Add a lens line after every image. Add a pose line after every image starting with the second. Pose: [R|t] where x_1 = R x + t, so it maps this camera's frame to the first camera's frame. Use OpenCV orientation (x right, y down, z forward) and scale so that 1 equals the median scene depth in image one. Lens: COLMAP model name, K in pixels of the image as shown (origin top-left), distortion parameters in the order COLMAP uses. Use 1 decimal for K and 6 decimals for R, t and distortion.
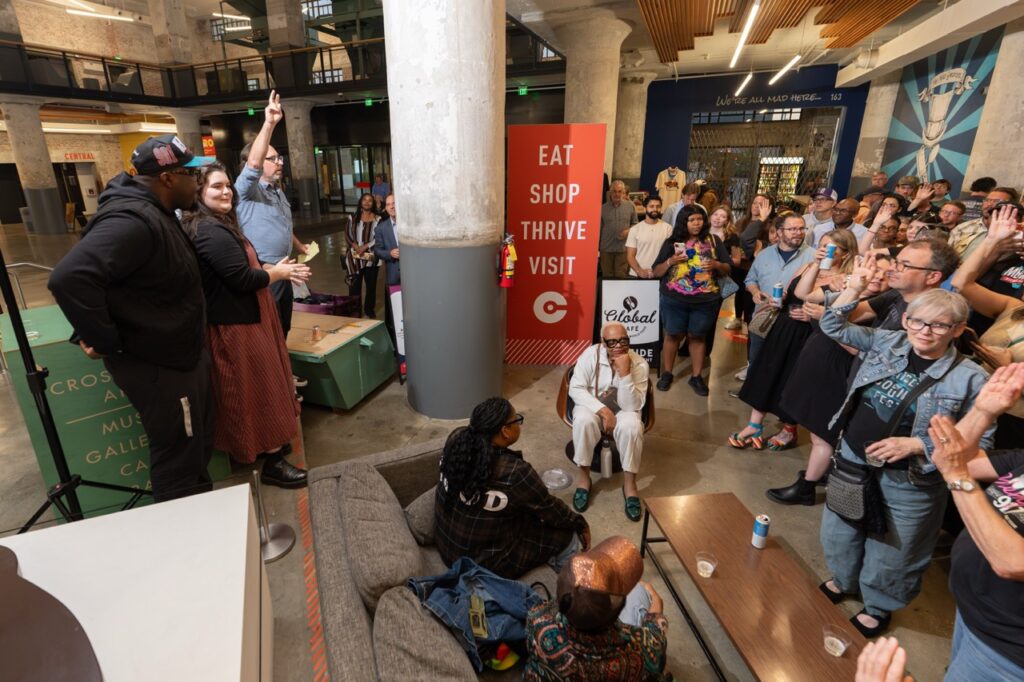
lens RADIAL K [[492.7, 0, 463.9], [0, 492.7, 316.3], [0, 0, 1]] dist [-0.007084, 0.000647]
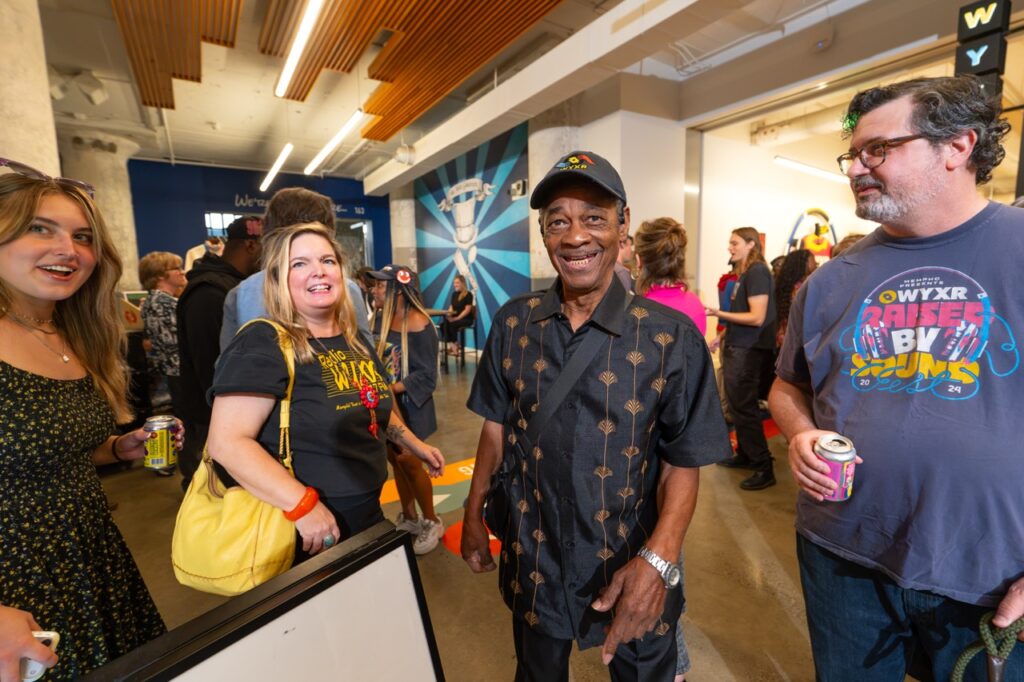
lens RADIAL K [[465.5, 0, 513.2], [0, 465.5, 340.3], [0, 0, 1]] dist [-0.006505, 0.001082]
pose [[0.530326, -0.097129, 0.842212, 0.171180], [0.274128, 0.959697, -0.061935, -0.082040], [-0.802252, 0.263719, 0.535578, 0.530238]]
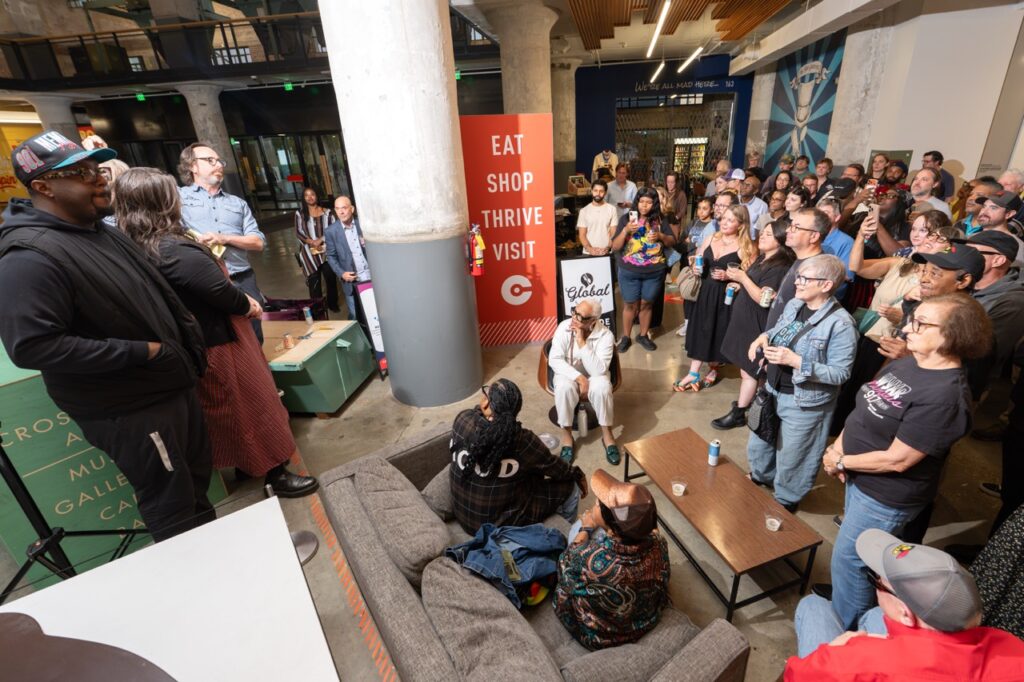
lens RADIAL K [[472.5, 0, 542.3], [0, 472.5, 340.2], [0, 0, 1]] dist [-0.006227, 0.000477]
pose [[0.962144, -0.124438, 0.242474, -0.023000], [0.103292, 0.989801, 0.098102, -0.003480], [-0.252209, -0.069343, 0.965185, -0.011521]]
